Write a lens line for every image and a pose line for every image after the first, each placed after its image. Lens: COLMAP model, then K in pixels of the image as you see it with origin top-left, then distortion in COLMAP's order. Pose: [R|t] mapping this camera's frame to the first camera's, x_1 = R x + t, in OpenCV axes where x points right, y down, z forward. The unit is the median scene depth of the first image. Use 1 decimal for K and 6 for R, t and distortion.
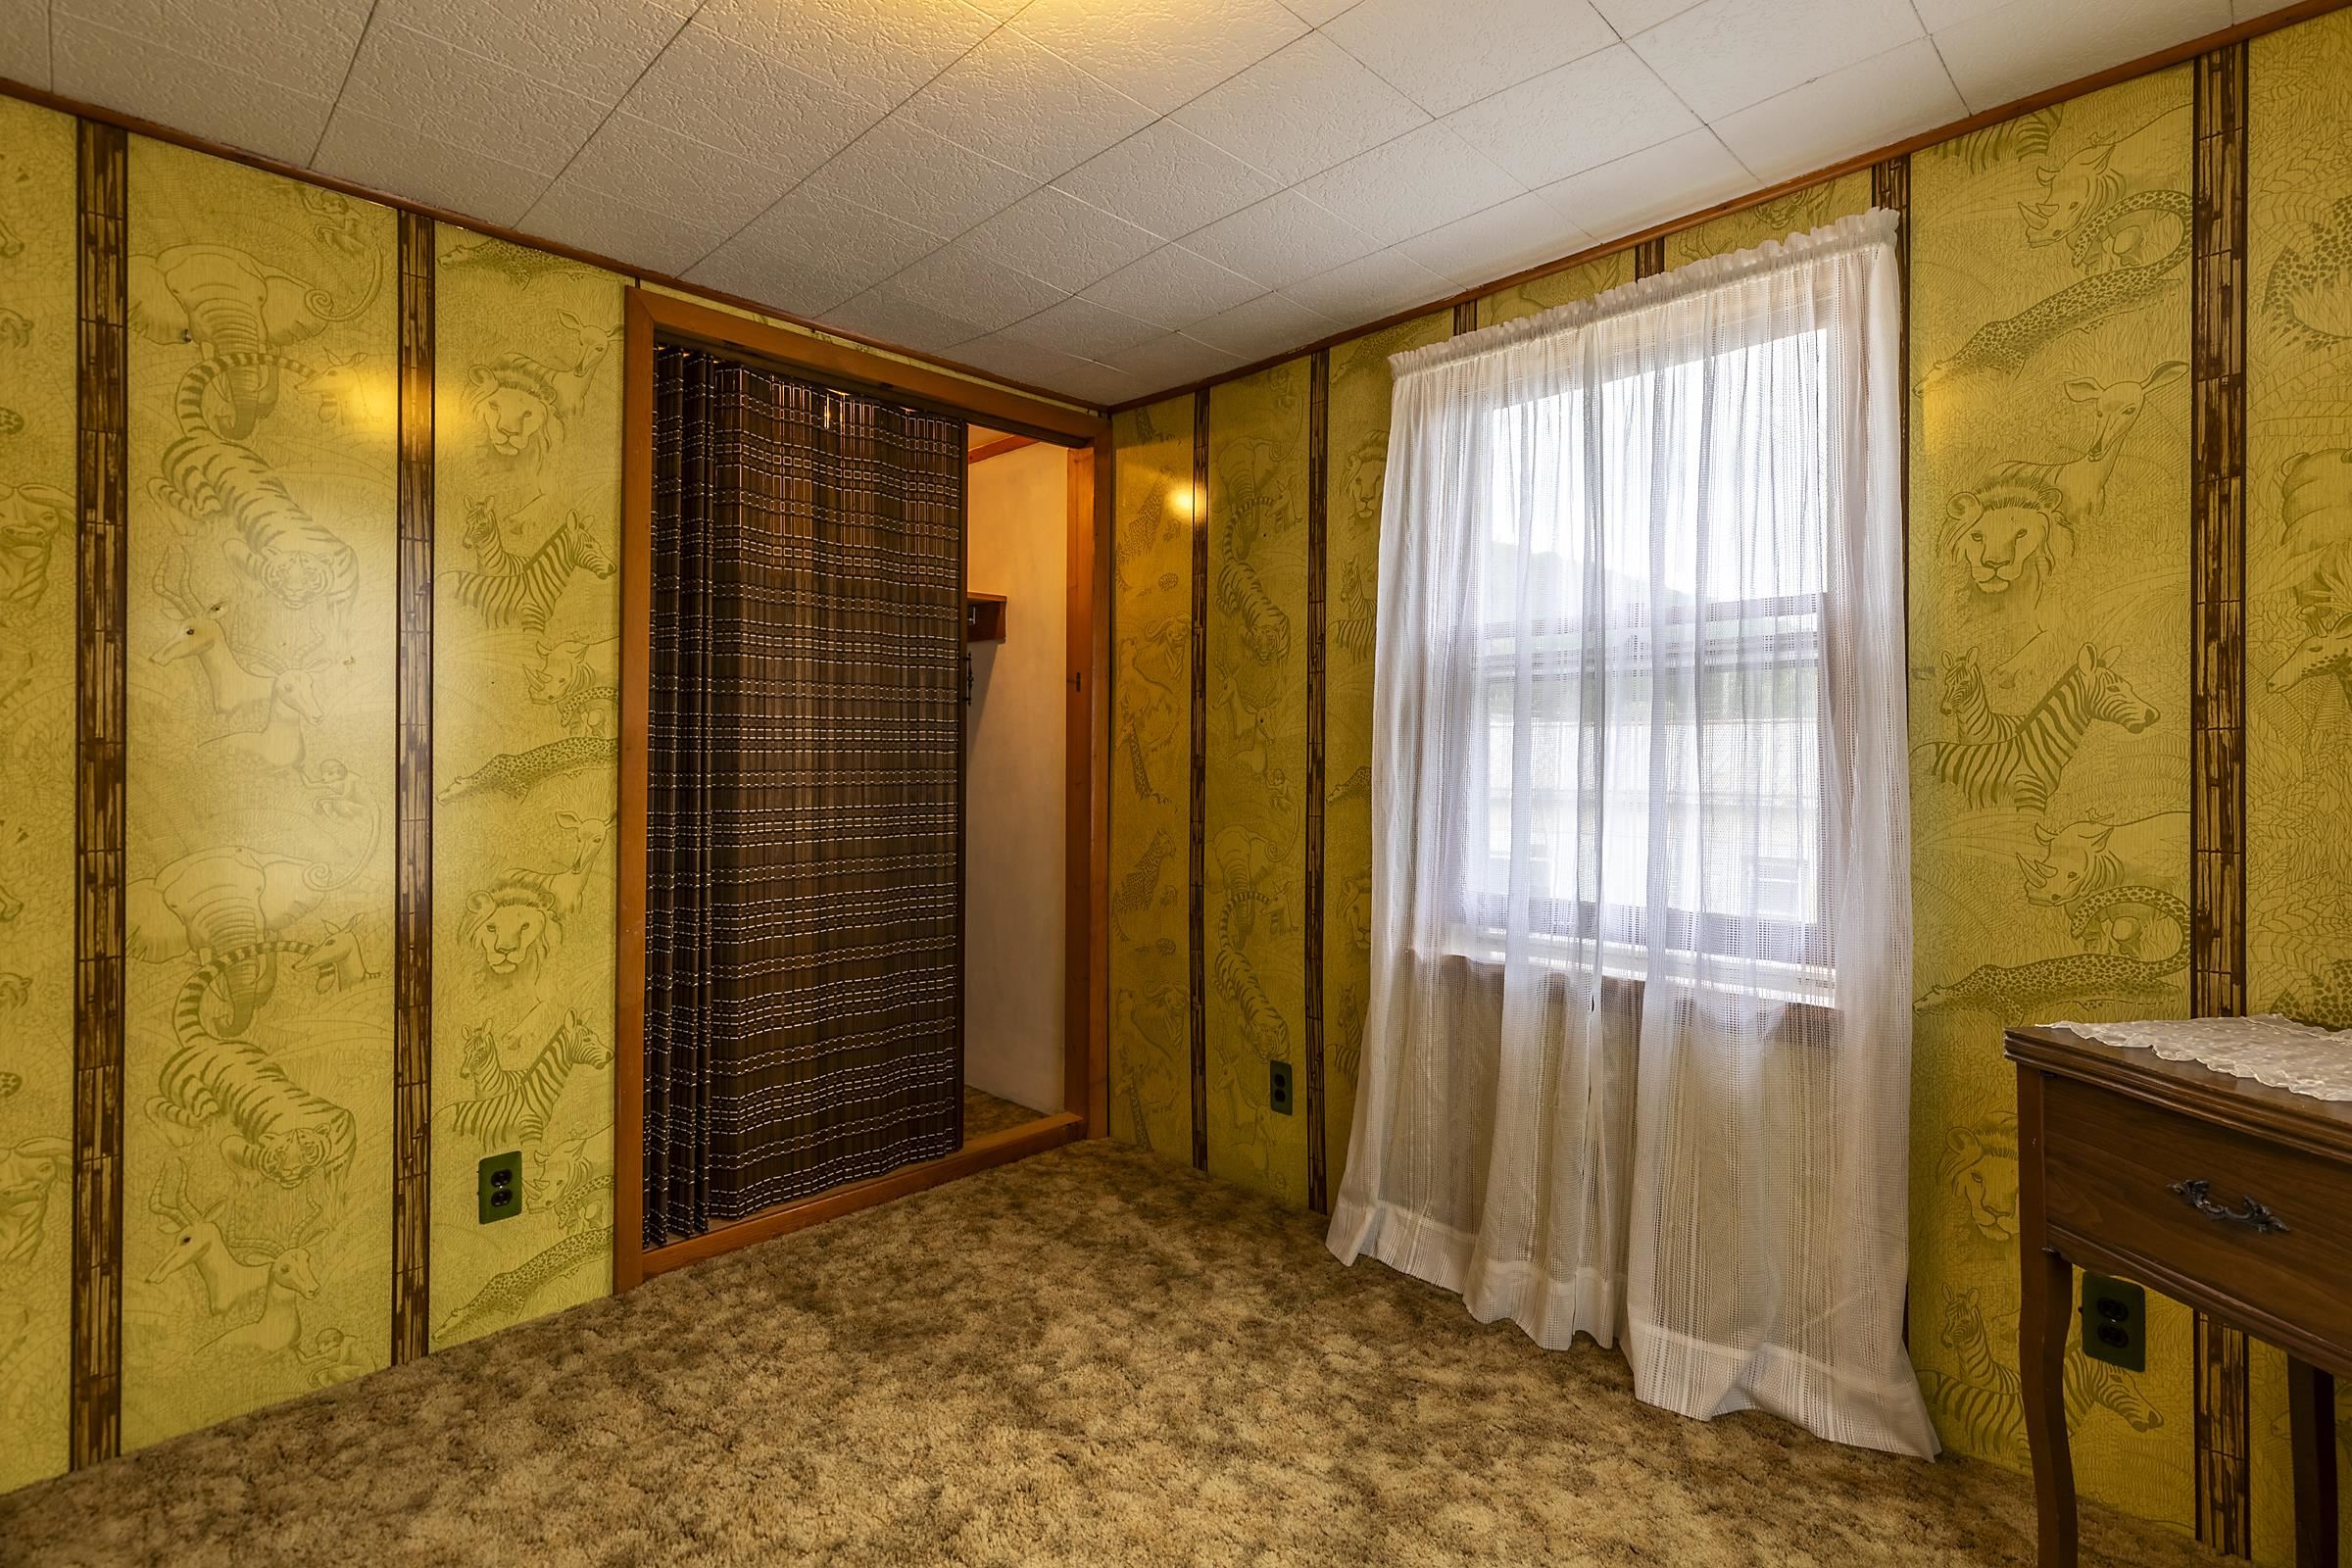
lens RADIAL K [[1064.0, 0, 1147.3], [0, 1064.0, 754.6], [0, 0, 1]] dist [0.004489, 0.000823]
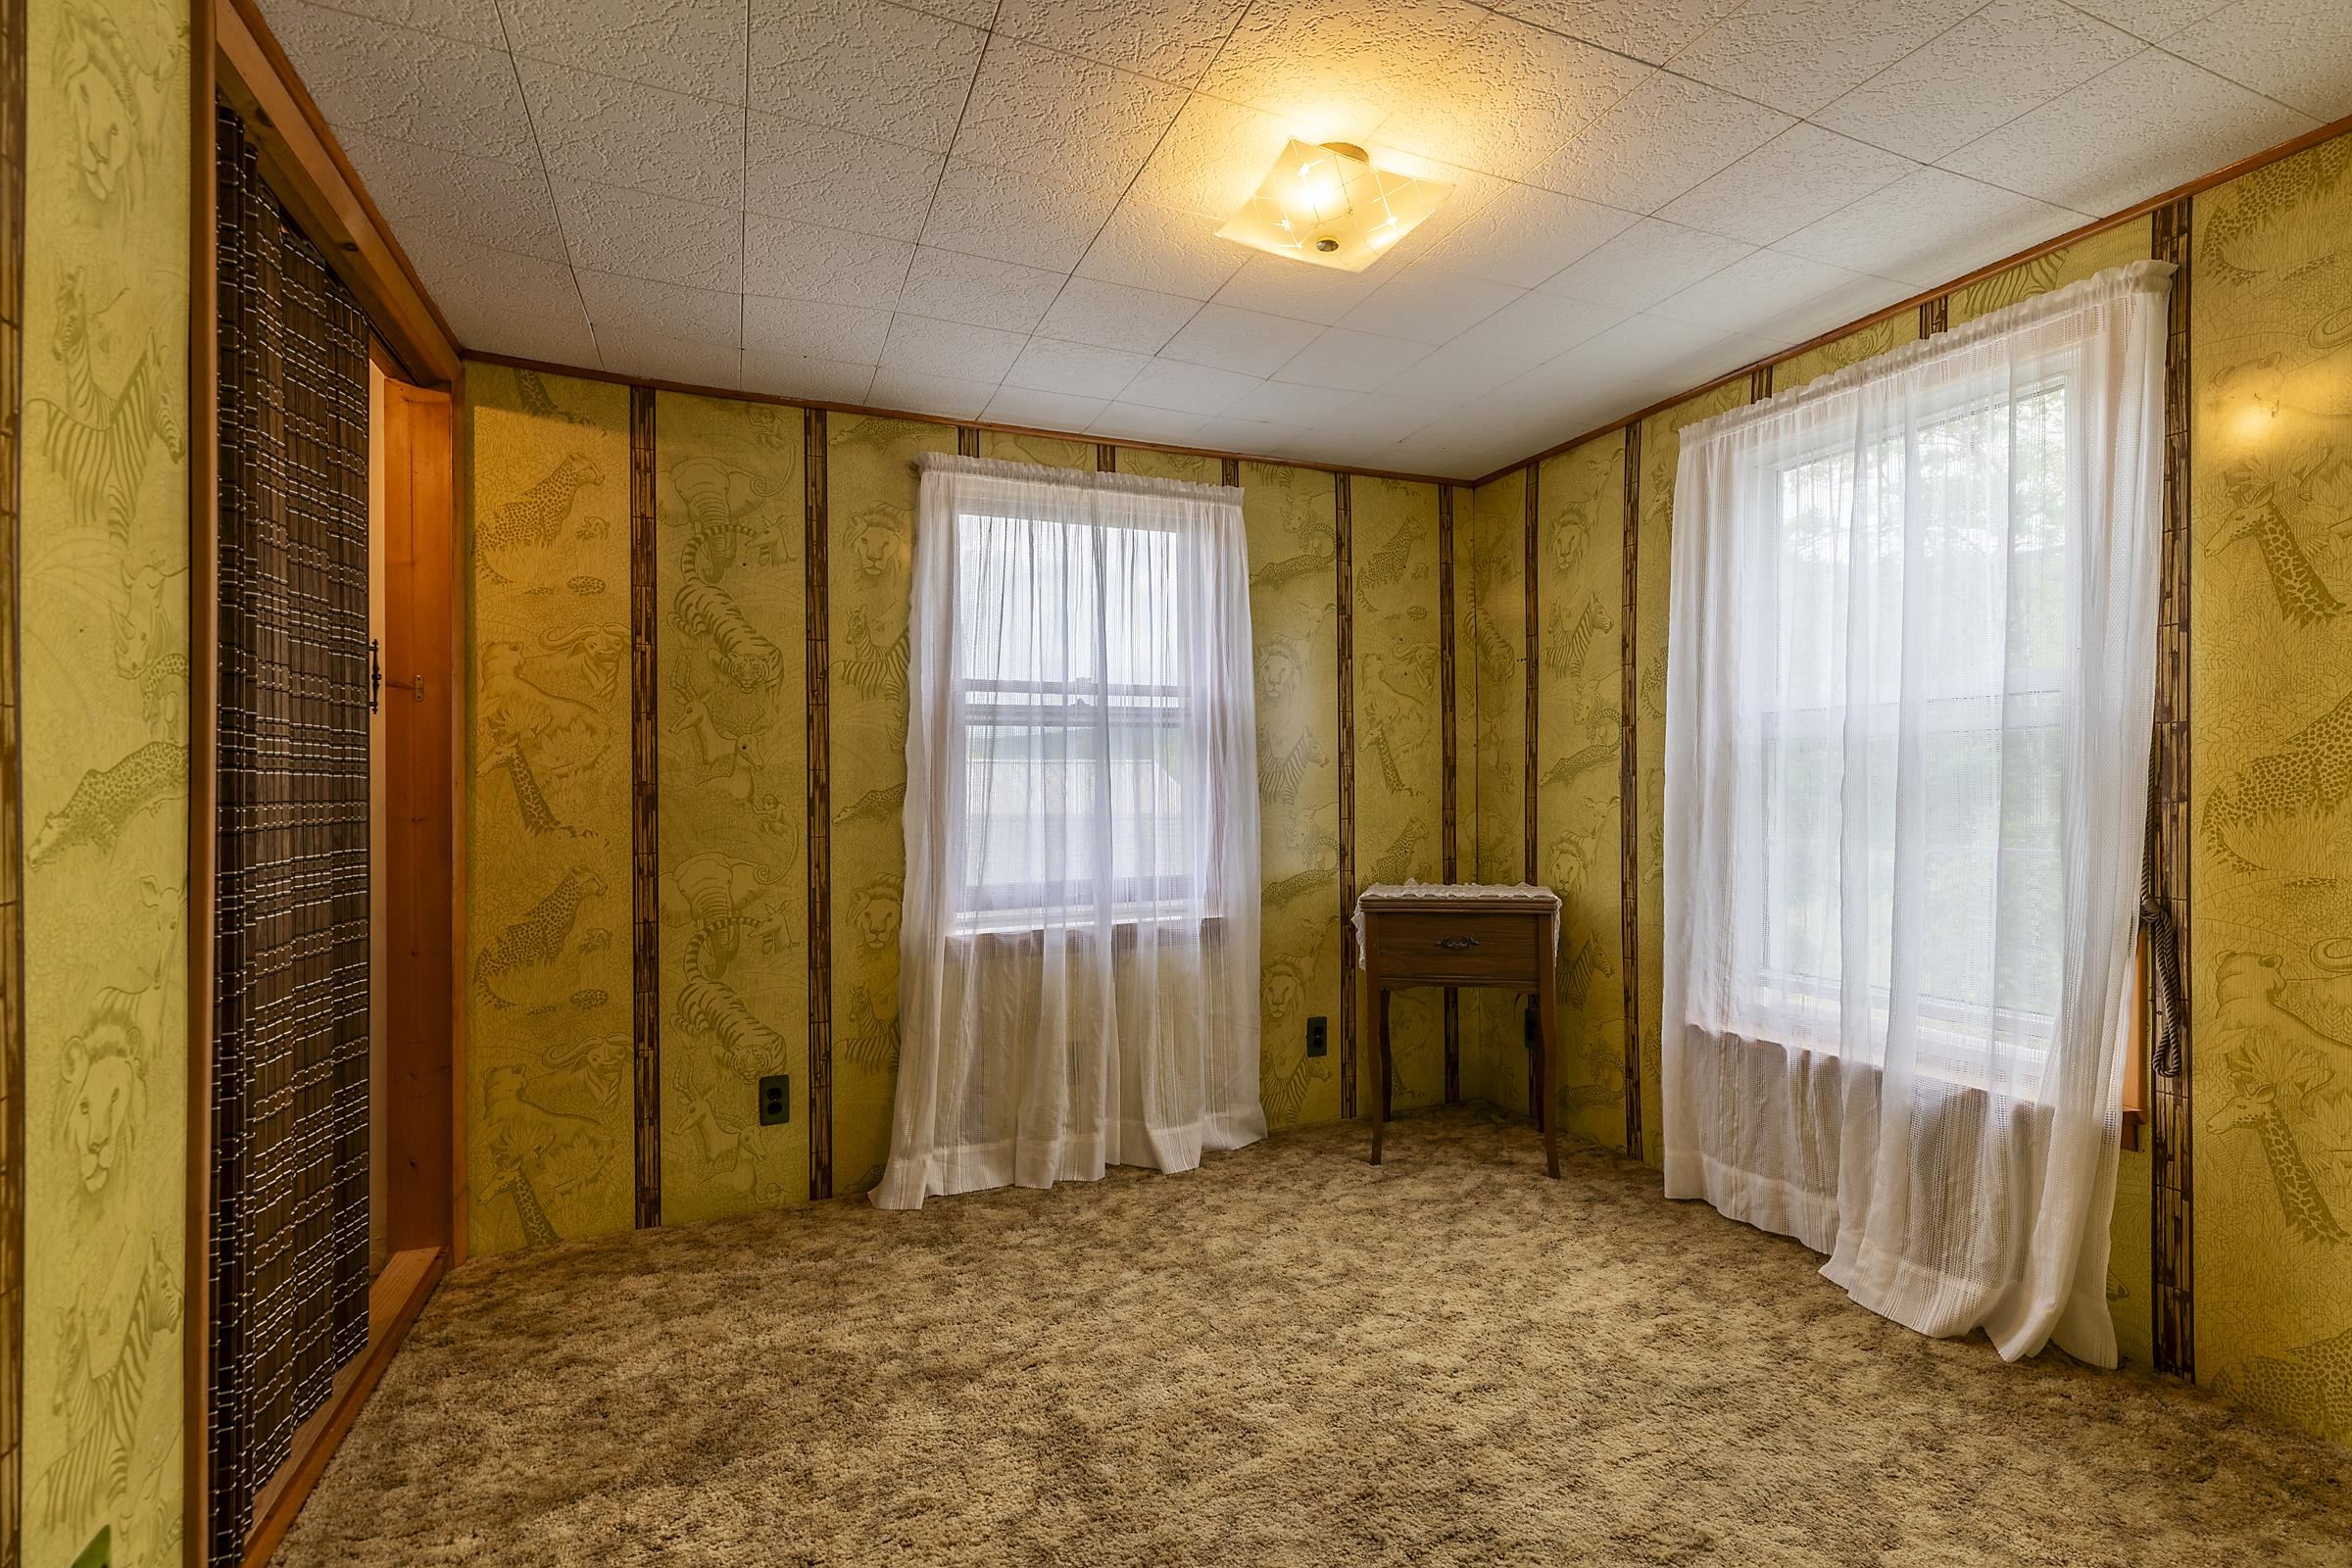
lens RADIAL K [[1064.0, 0, 1150.0], [0, 1064.0, 787.2], [0, 0, 1]] dist [0.004489, 0.000823]
pose [[0.401462, -0.006567, 0.915852, -0.868076], [0.006963, 0.999967, 0.004118, 0.006150], [-0.915849, 0.004723, 0.401494, 0.311160]]
